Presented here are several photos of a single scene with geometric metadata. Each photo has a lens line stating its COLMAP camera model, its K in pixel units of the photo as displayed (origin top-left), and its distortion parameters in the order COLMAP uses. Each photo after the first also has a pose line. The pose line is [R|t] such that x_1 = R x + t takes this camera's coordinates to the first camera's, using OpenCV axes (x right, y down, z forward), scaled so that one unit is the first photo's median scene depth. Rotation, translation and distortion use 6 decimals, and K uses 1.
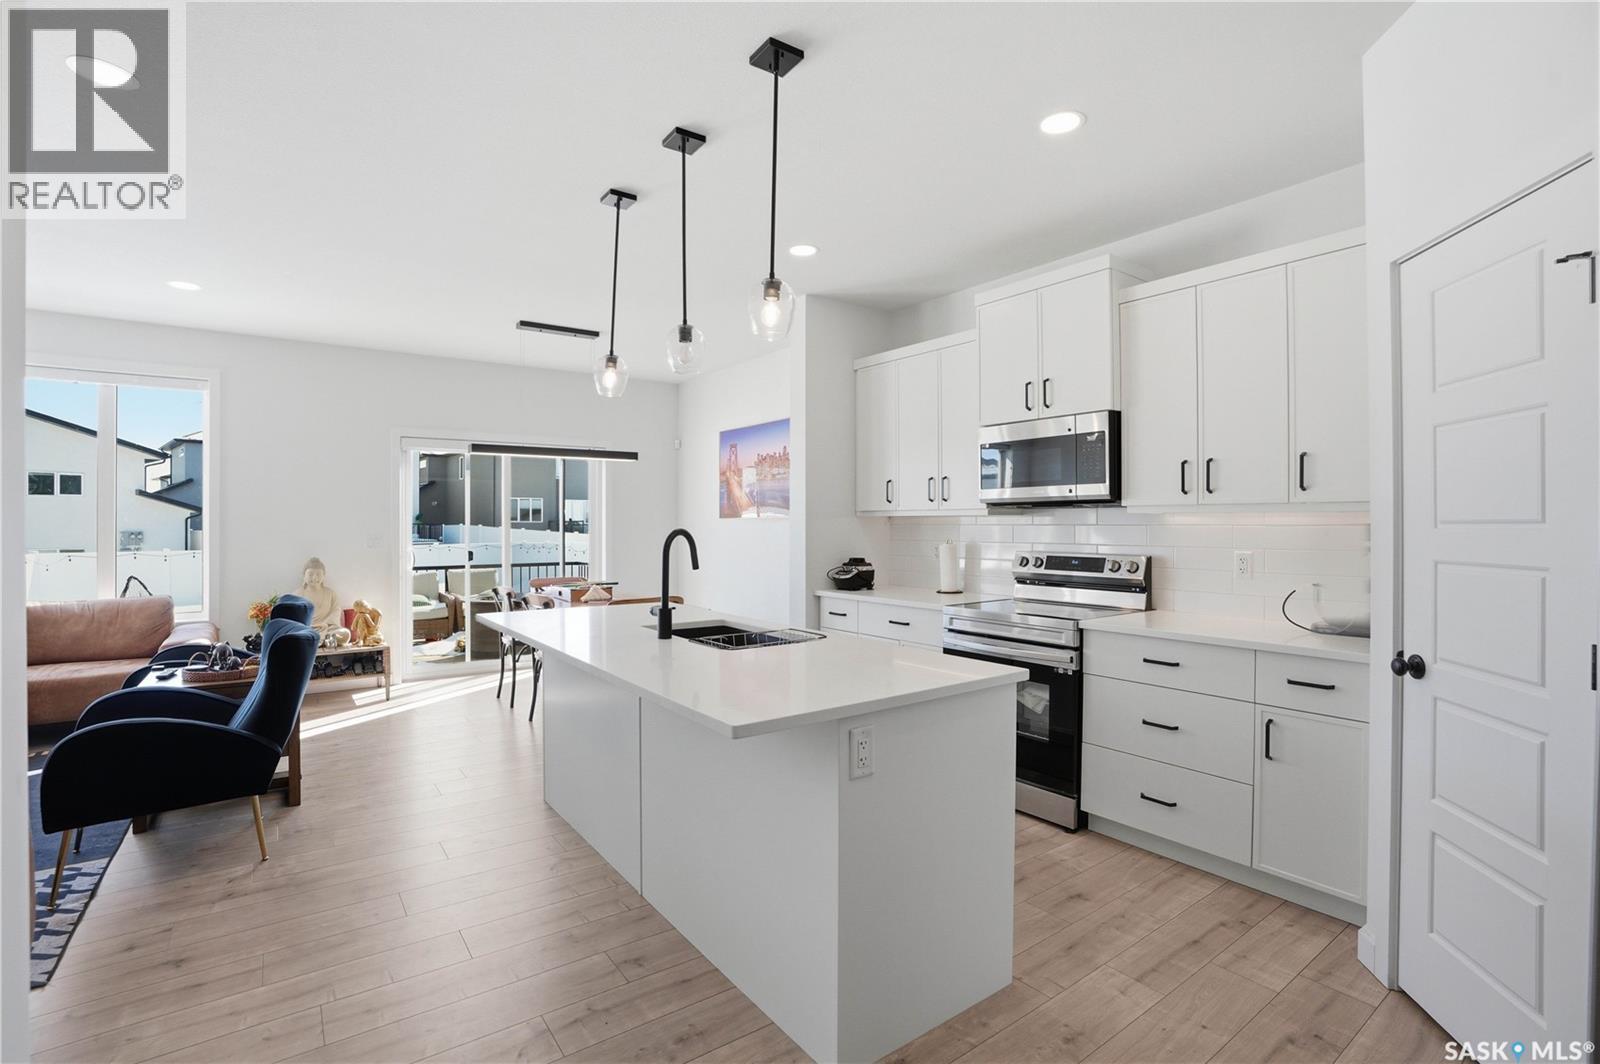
lens RADIAL K [[746.7, 0, 805.0], [0, 746.7, 521.9], [0, 0, 1]] dist [-0.070259, 0.027282]
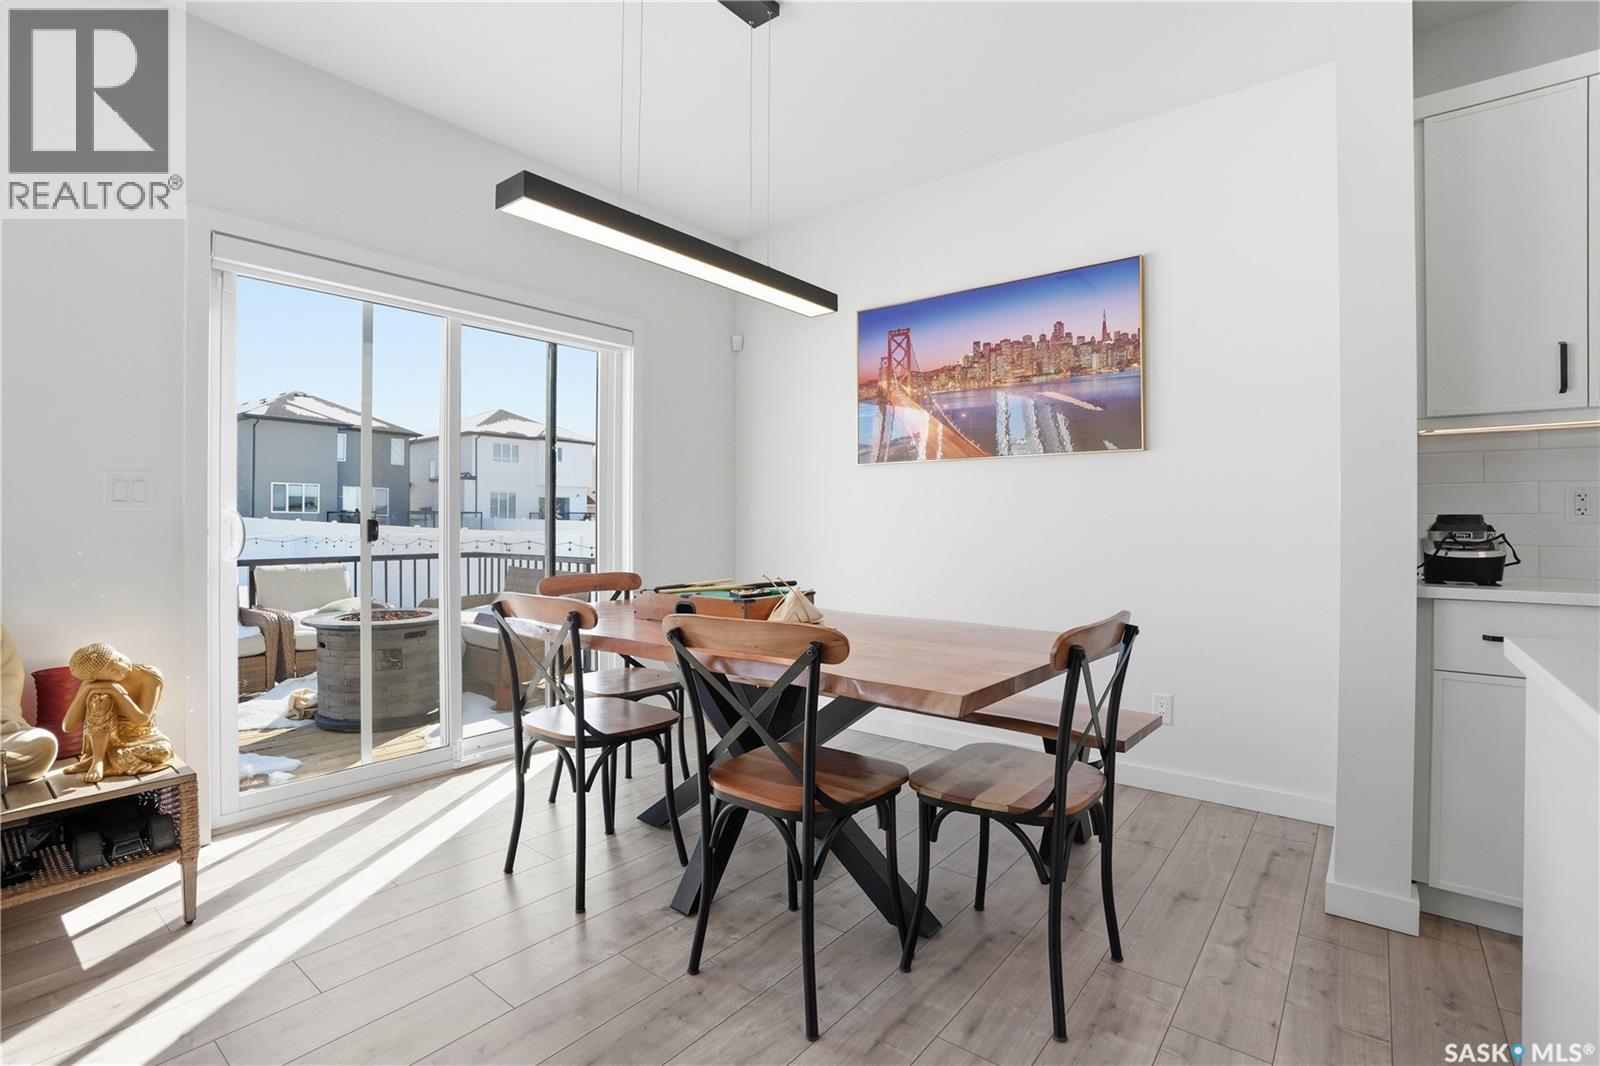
lens RADIAL K [[746.7, 0, 805.0], [0, 746.7, 522.9], [0, 0, 1]] dist [-0.070259, 0.027282]
pose [[0.963756, 0.002899, 0.266769, -0.442457], [-0.003873, 0.999988, 0.003124, 0.054746], [-0.266756, -0.004044, 0.963755, 0.687373]]
